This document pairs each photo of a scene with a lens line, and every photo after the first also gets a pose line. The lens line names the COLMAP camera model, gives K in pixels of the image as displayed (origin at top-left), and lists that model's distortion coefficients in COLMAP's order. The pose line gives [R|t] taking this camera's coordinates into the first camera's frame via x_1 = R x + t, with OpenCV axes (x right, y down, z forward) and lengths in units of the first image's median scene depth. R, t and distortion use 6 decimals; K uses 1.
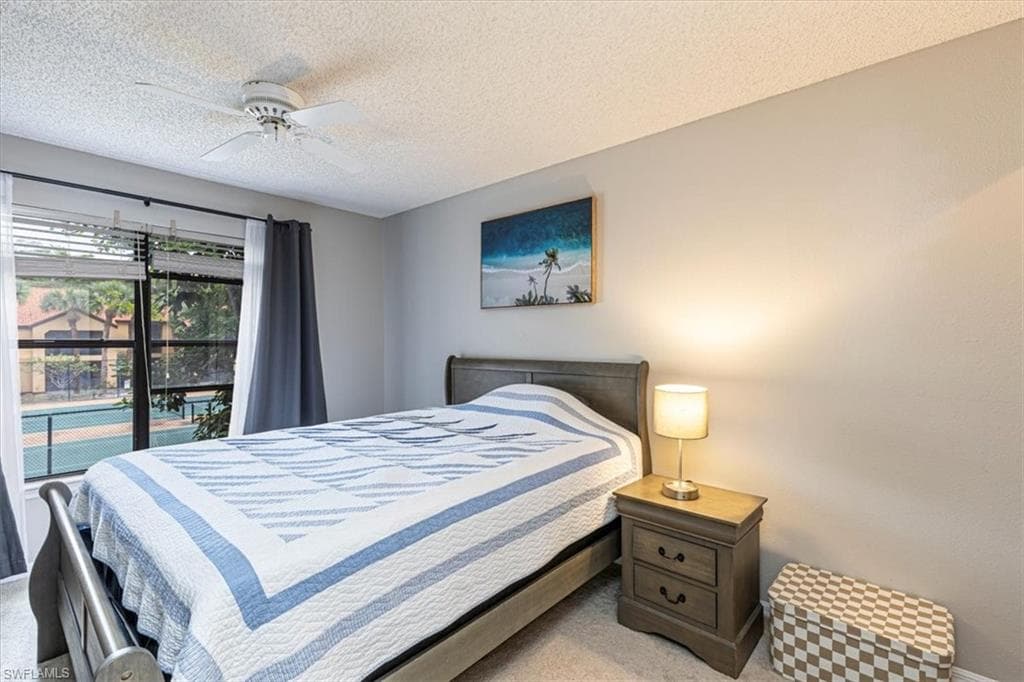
lens RADIAL K [[454.5, 0, 512.0], [0, 454.5, 341.0], [0, 0, 1]] dist [0.054756, -0.000197]
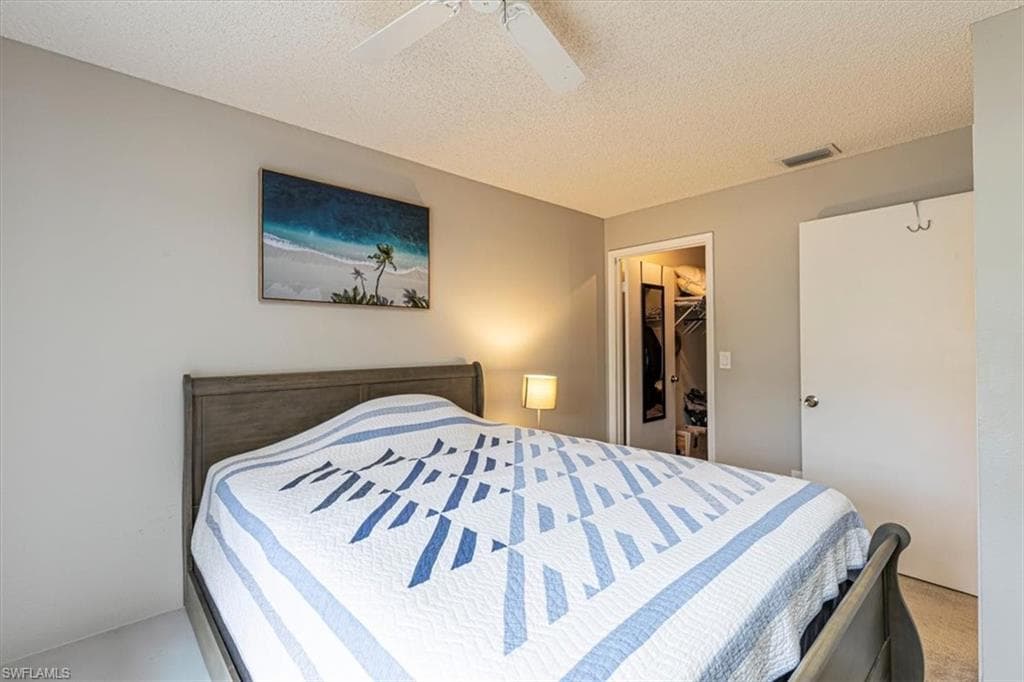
lens RADIAL K [[454.5, 0, 512.0], [0, 454.5, 341.0], [0, 0, 1]] dist [0.054756, -0.000197]
pose [[0.109287, 0.005244, 0.993996, -0.796343], [0.014320, 0.999874, -0.006849, -0.001144], [-0.993907, 0.014982, 0.109198, 0.660775]]
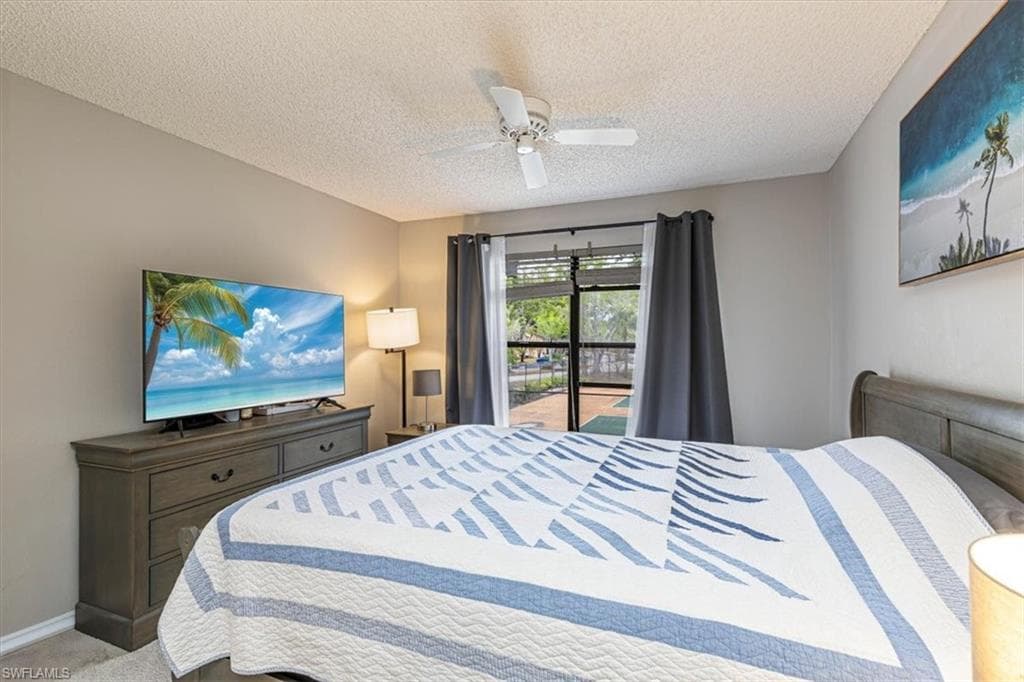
lens RADIAL K [[464.7, 0, 525.5], [0, 464.7, 339.4], [0, 0, 1]] dist [0.016996, -0.000113]
pose [[0.334084, -0.001627, -0.942542, 0.346086], [-0.009211, 0.999945, -0.004990, -0.002096], [0.942498, 0.010349, 0.334051, 0.476314]]
